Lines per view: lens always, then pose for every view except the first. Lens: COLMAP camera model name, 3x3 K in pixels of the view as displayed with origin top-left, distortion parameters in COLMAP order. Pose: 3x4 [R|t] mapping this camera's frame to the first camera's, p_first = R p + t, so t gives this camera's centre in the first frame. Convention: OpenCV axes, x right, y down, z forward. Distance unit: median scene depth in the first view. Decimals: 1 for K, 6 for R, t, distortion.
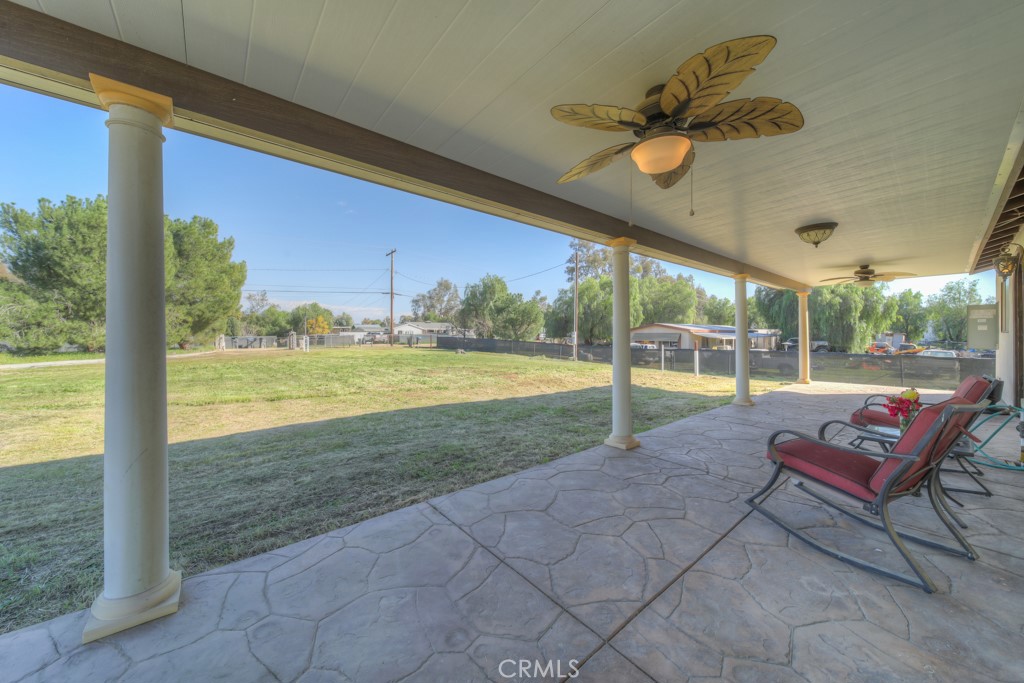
lens RADIAL K [[364.6, 0, 518.8], [0, 364.6, 334.0], [0, 0, 1]] dist [0.000488, -0.001437]
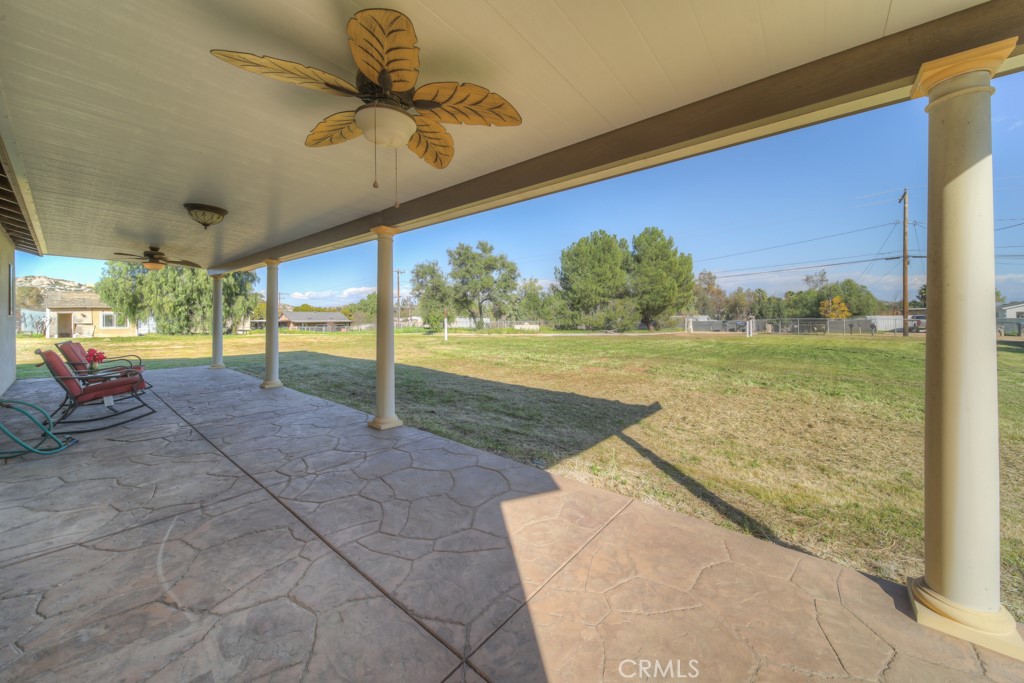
lens RADIAL K [[364.6, 0, 499.4], [0, 364.6, 317.9], [0, 0, 1]] dist [0.000488, -0.001437]
pose [[0.159714, -0.005282, -0.987149, 0.452857], [0.002163, 0.999985, -0.005001, 0.006571], [0.987161, -0.001337, 0.159723, 0.364506]]
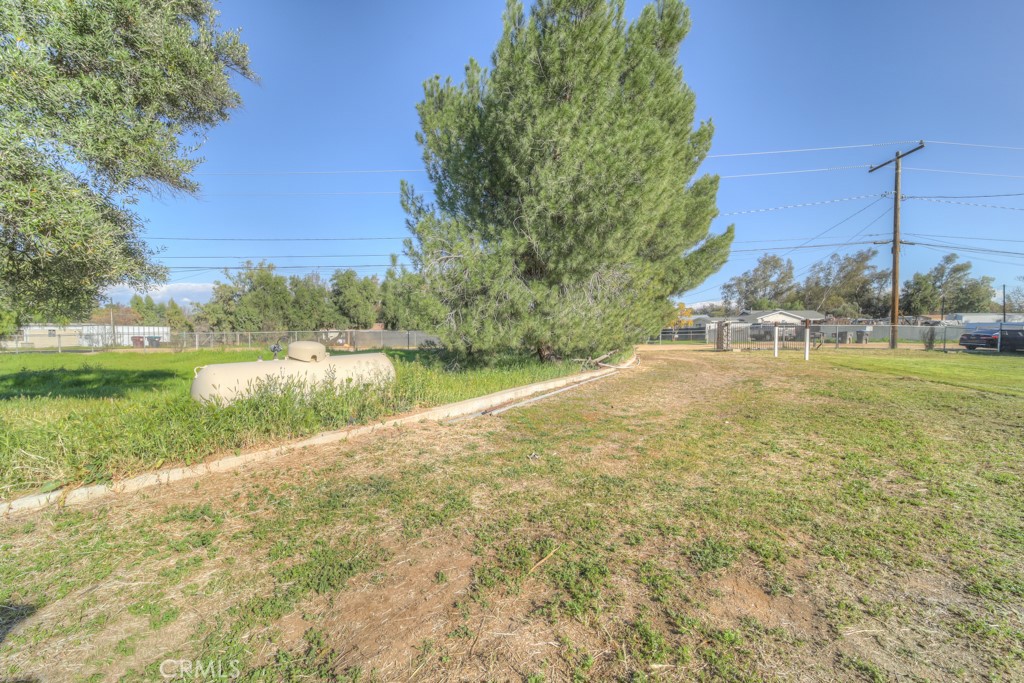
lens RADIAL K [[364.6, 0, 510.3], [0, 364.6, 333.9], [0, 0, 1]] dist [0.000488, -0.001437]
pose [[0.754966, 0.004922, -0.655746, -0.975379], [0.003772, 0.999923, 0.011847, 0.012966], [0.655753, -0.011418, 0.754889, 0.672251]]
